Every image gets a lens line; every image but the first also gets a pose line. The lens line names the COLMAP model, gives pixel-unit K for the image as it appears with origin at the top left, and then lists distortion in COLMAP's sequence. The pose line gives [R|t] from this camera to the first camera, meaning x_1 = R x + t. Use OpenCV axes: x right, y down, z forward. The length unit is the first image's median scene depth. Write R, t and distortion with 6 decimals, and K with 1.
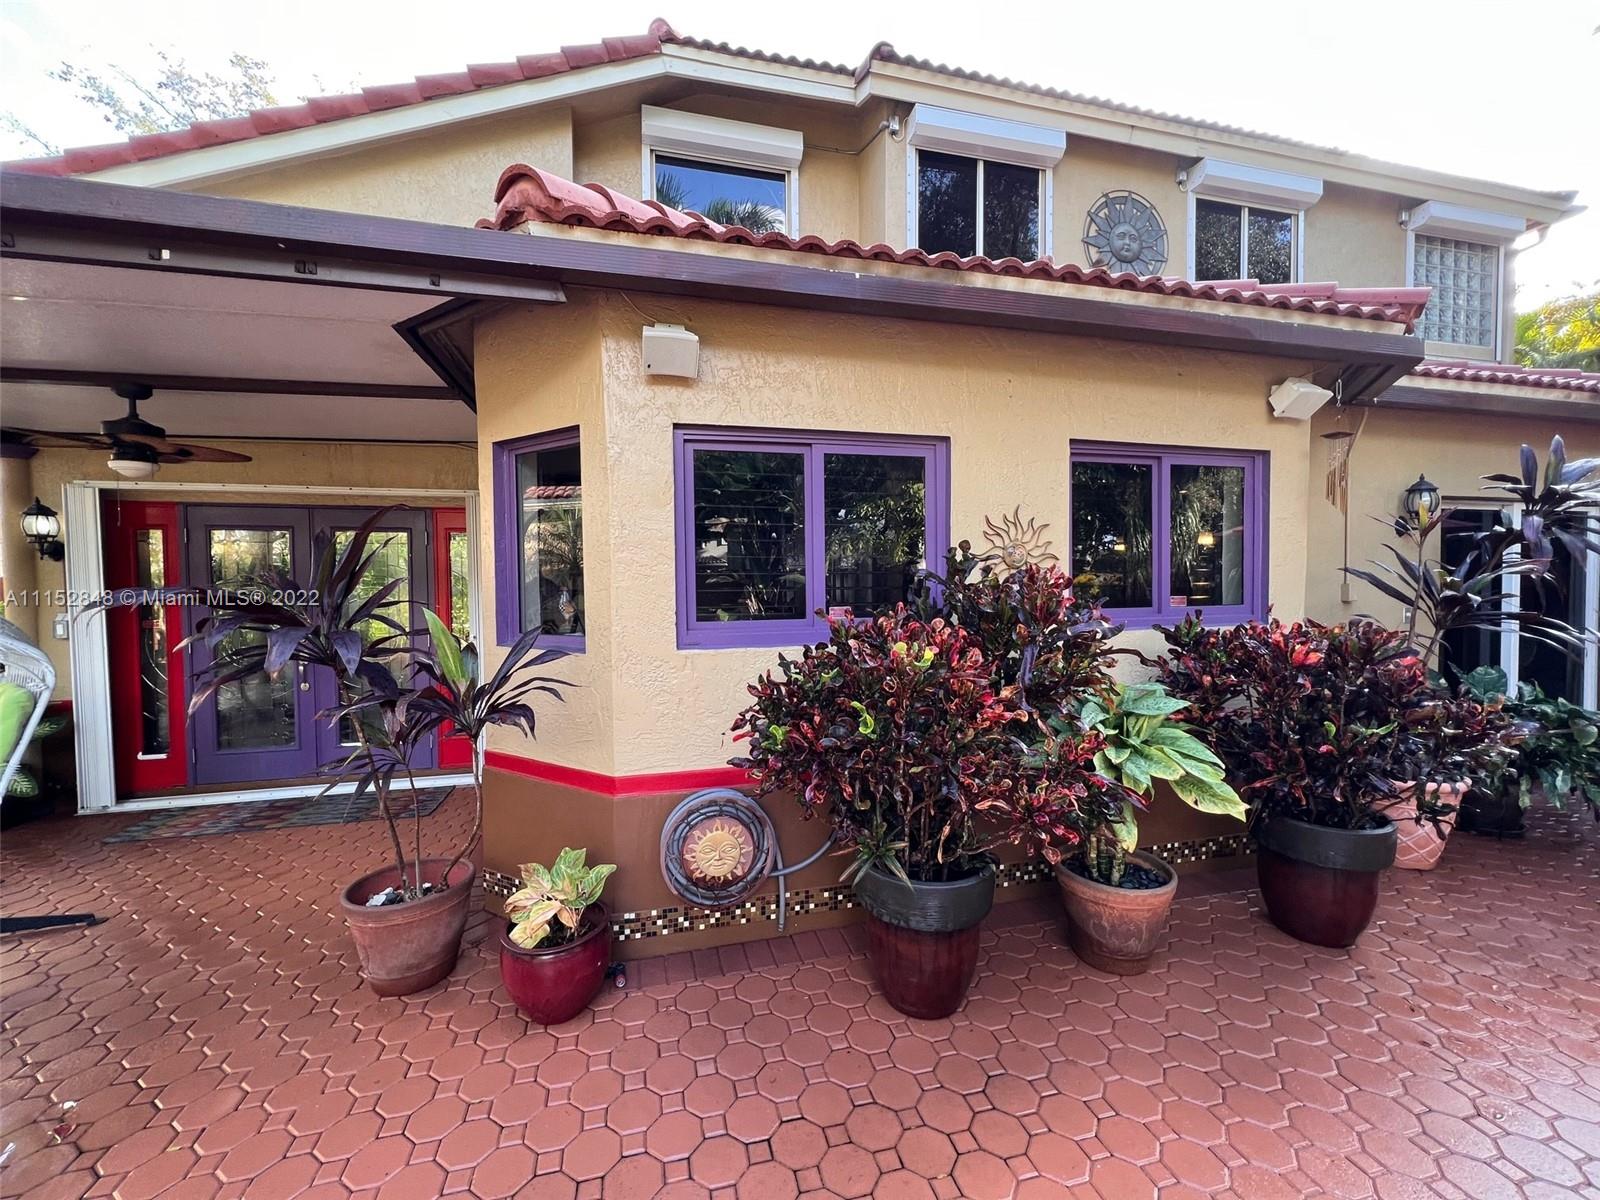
lens RADIAL K [[649.3, 0, 803.6], [0, 649.3, 600.8], [0, 0, 1]] dist [-0.013975, 0.000408]
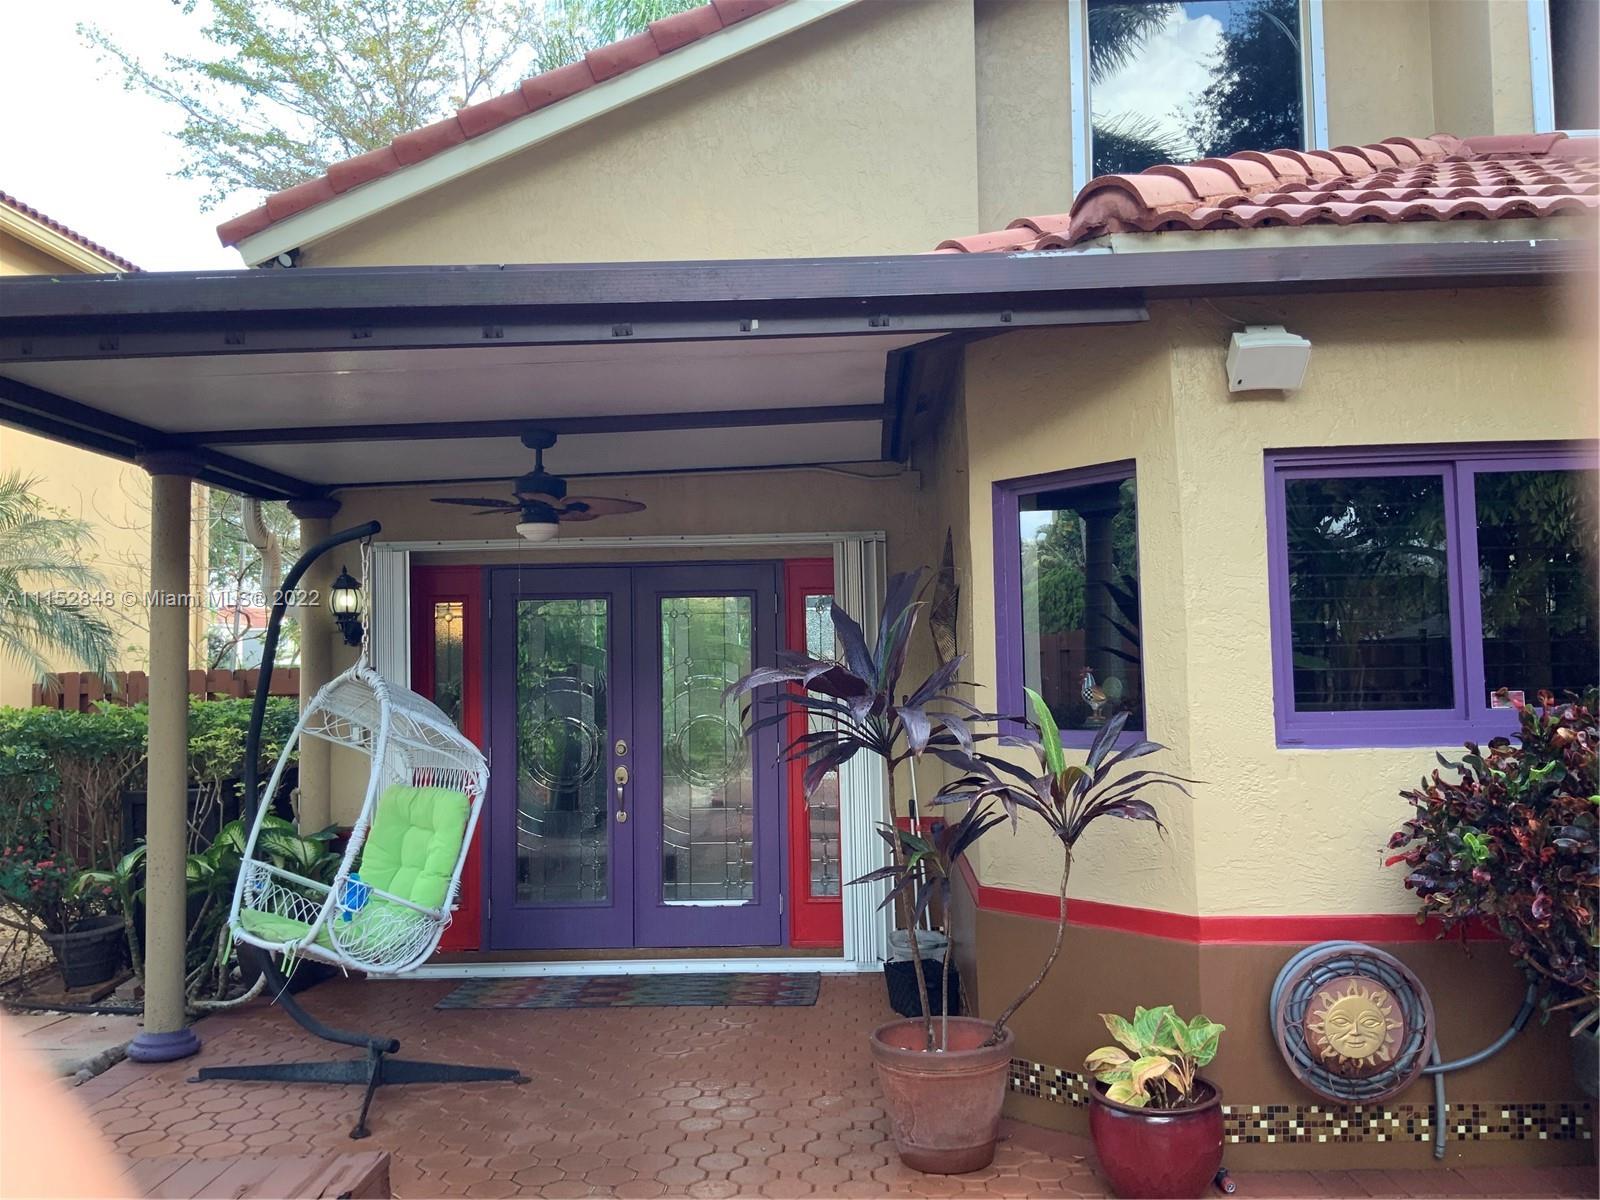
lens RADIAL K [[1336.1, 0, 792.5], [0, 1336.1, 600.4], [0, 0, 1]] dist [0.010435, -0.041867]
pose [[0.951051, -0.028490, -0.307719, -0.248697], [0.003332, 0.996629, -0.081972, 0.029808], [0.309017, 0.076934, 0.947940, -0.643366]]
